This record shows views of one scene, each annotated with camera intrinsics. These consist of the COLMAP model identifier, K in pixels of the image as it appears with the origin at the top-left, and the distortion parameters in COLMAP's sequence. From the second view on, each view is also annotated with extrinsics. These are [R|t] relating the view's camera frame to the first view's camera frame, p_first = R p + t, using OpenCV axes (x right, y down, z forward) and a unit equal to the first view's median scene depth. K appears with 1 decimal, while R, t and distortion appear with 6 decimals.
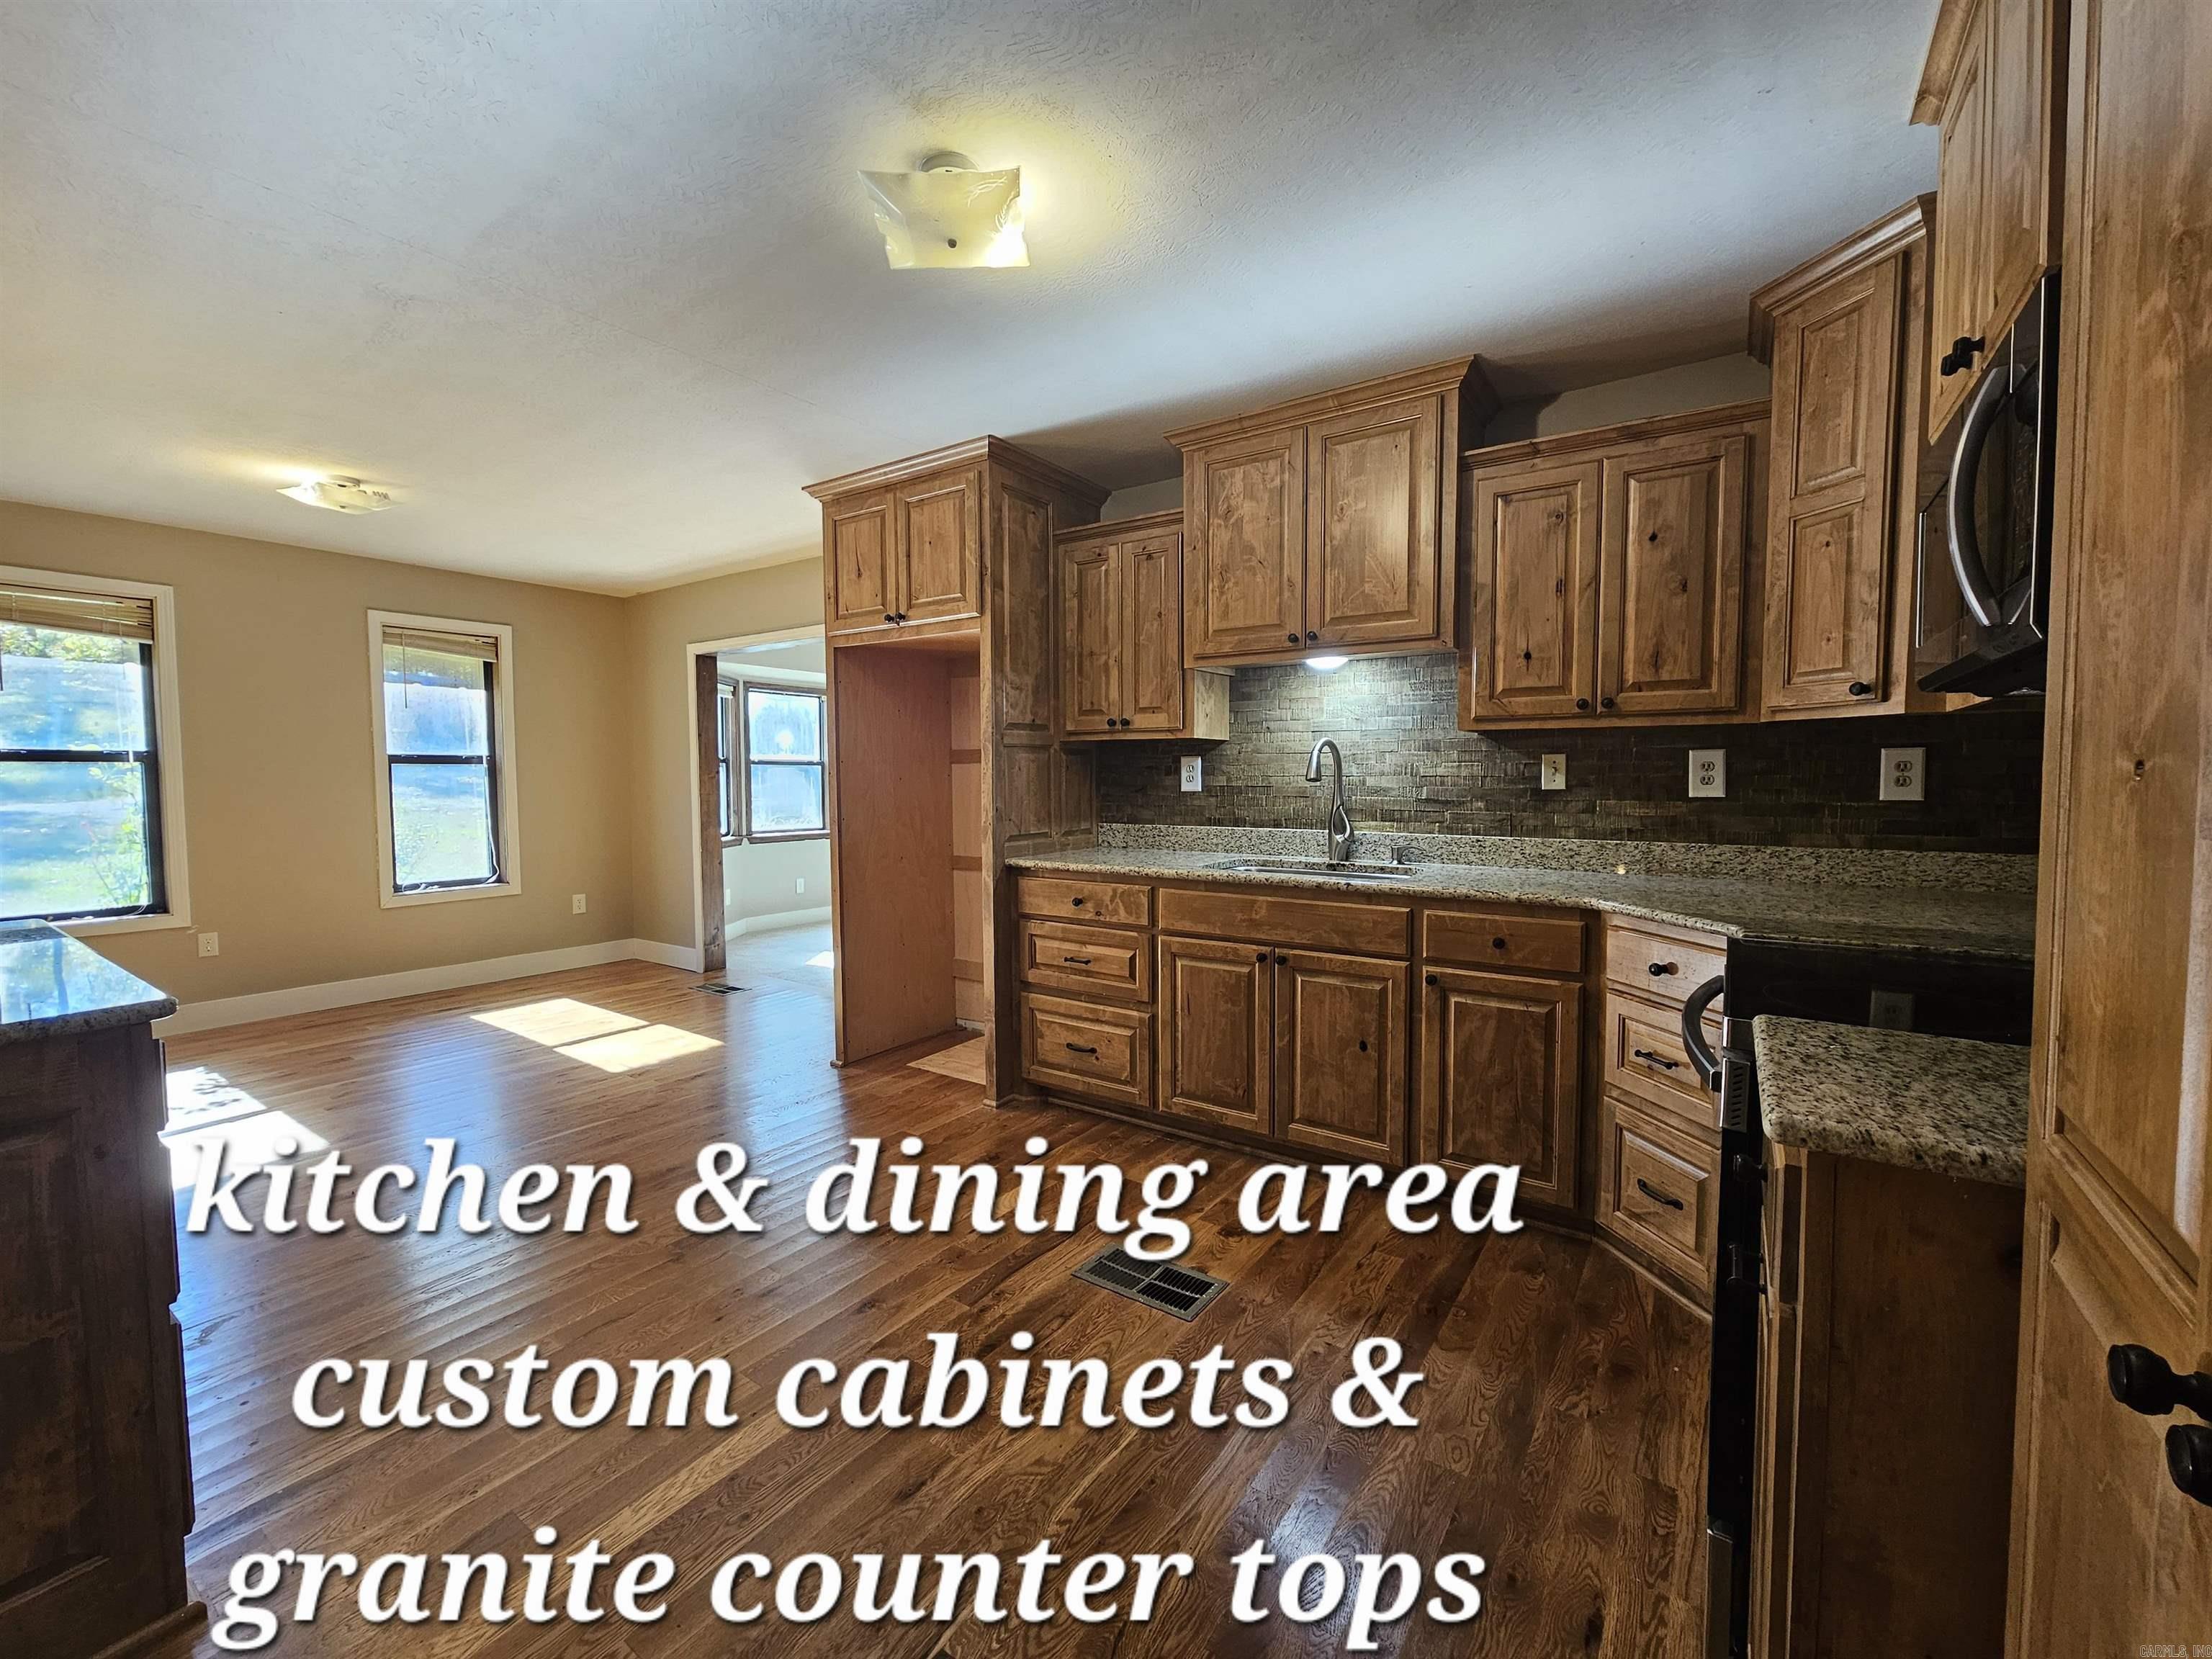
lens RADIAL K [[906.6, 0, 1092.5], [0, 906.6, 822.2], [0, 0, 1]] dist [-0.006422, 0.001448]
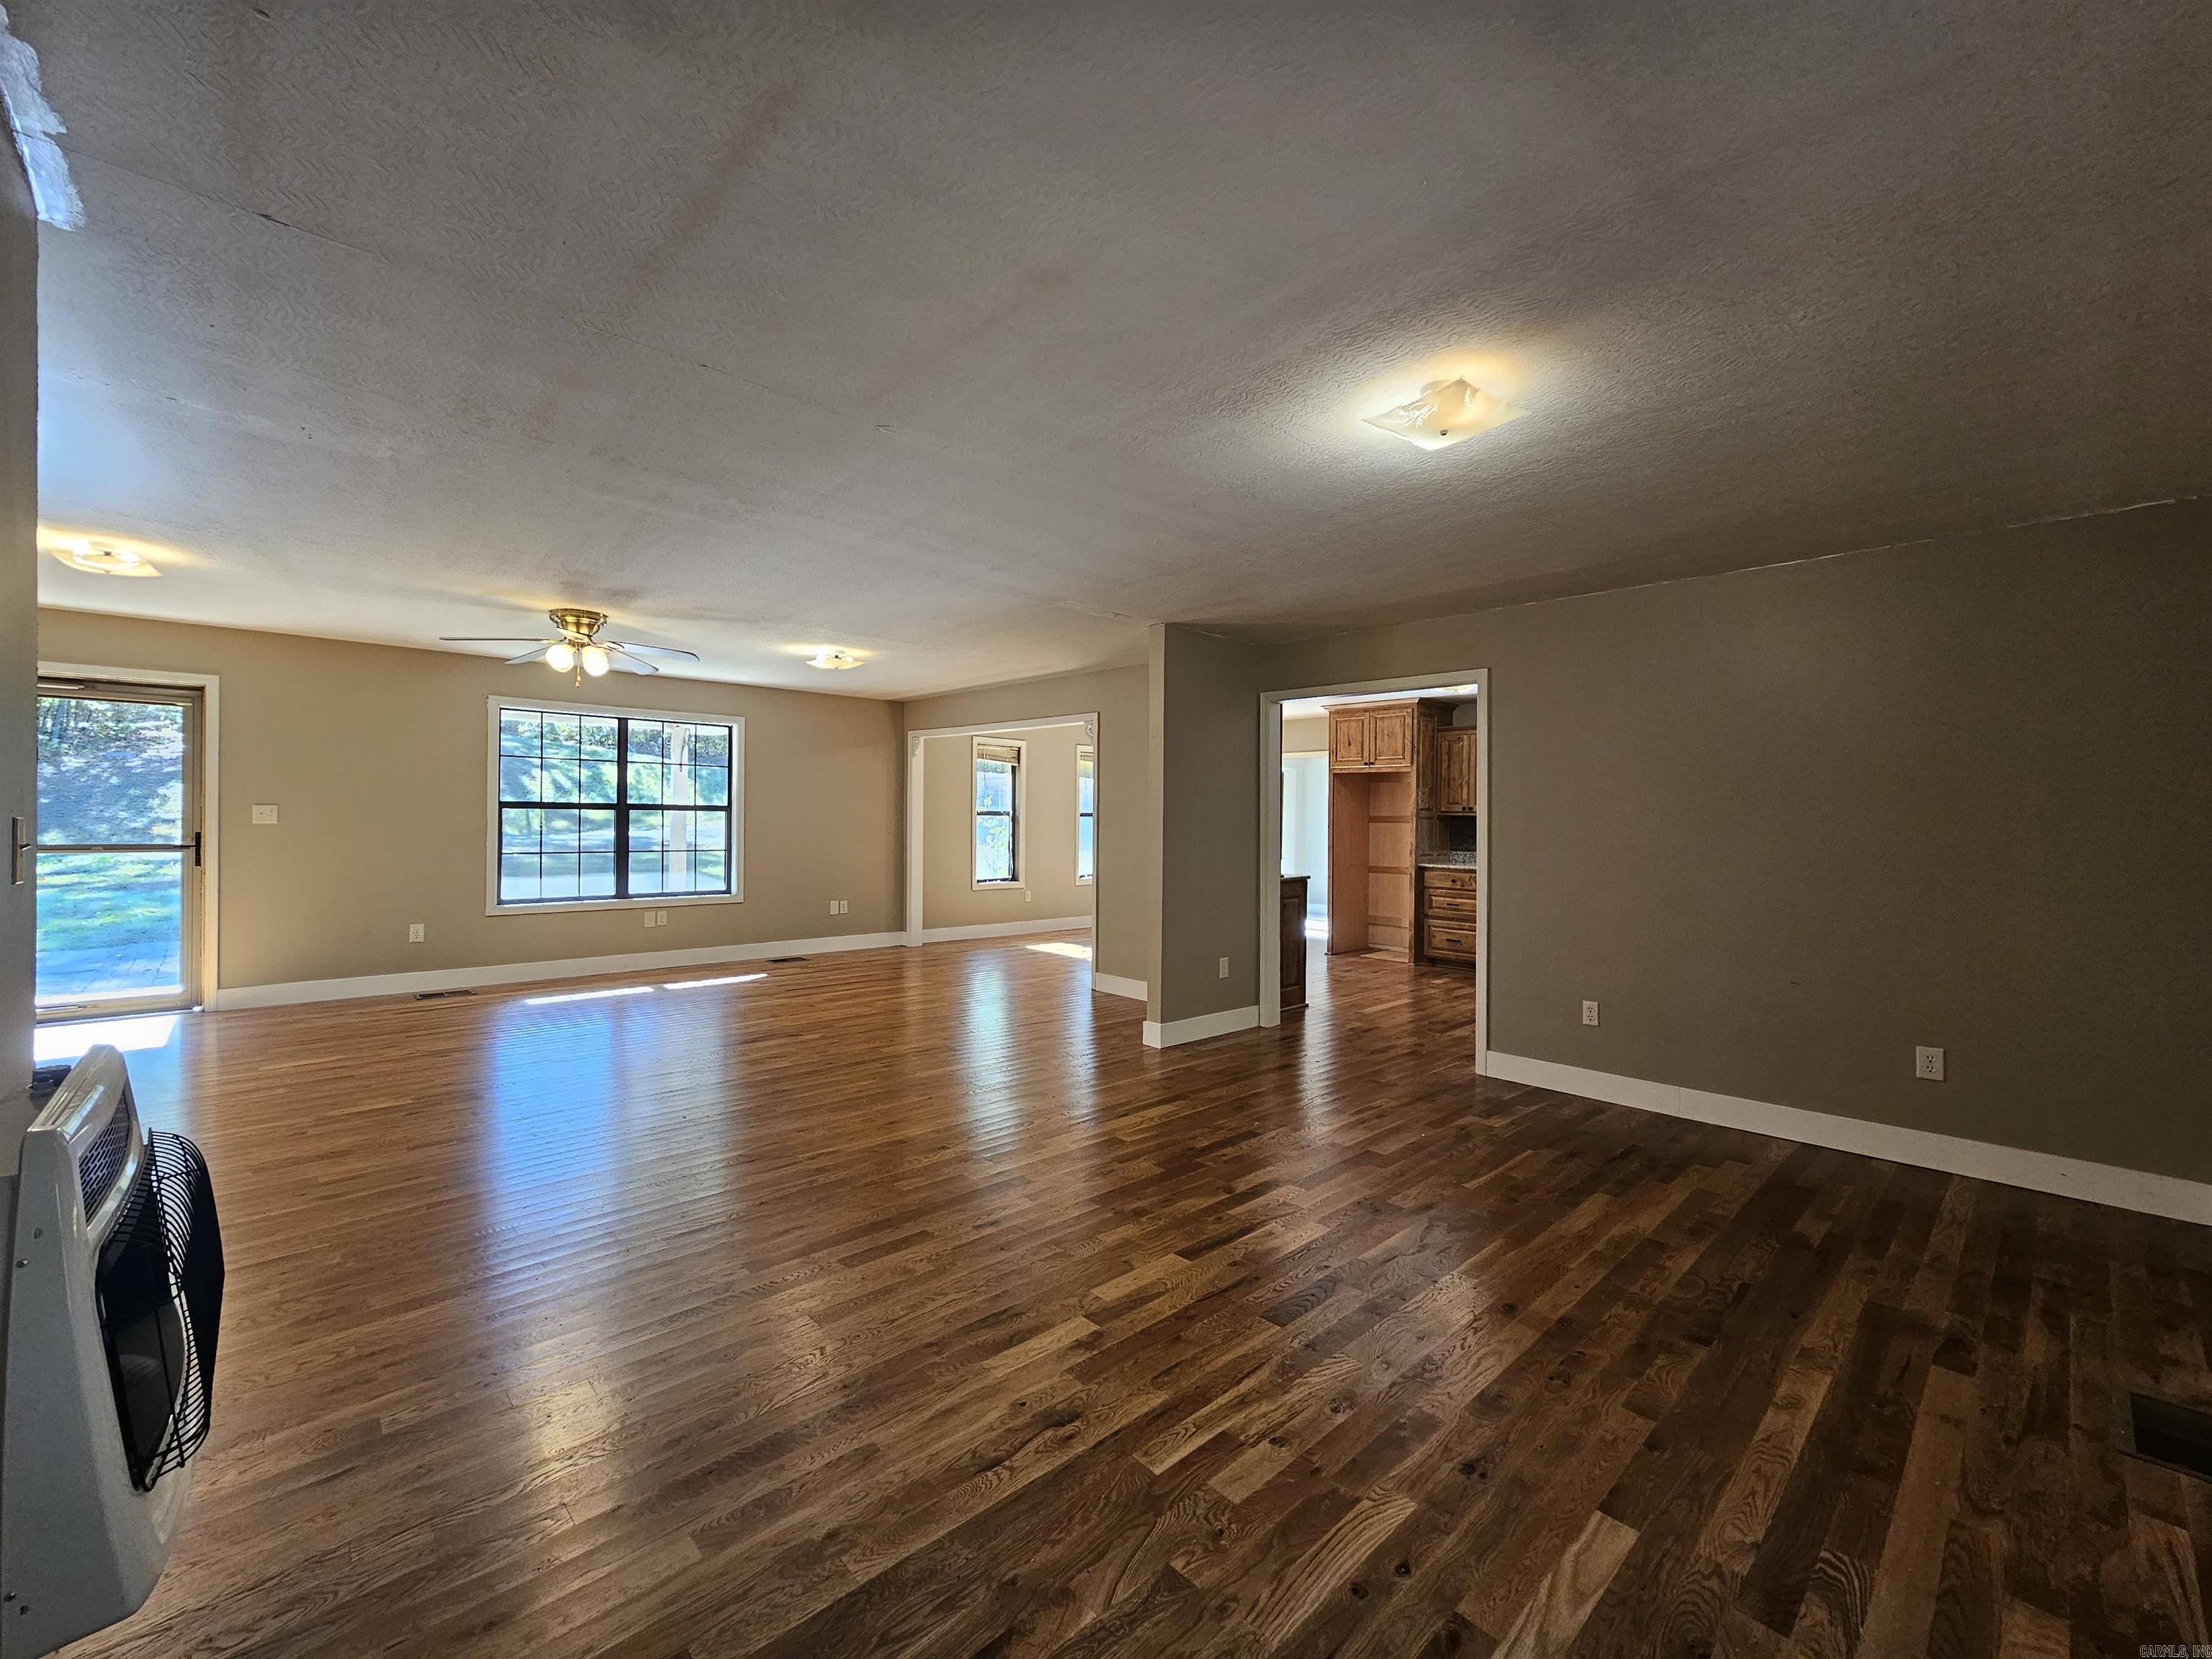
lens RADIAL K [[906.6, 0, 1093.3], [0, 906.6, 819.5], [0, 0, 1]] dist [-0.006422, 0.001448]
pose [[0.974436, 0.016707, -0.224041, -0.395271], [-0.027758, 0.998543, -0.046267, 0.056840], [0.222942, 0.051303, 0.973481, -1.537434]]
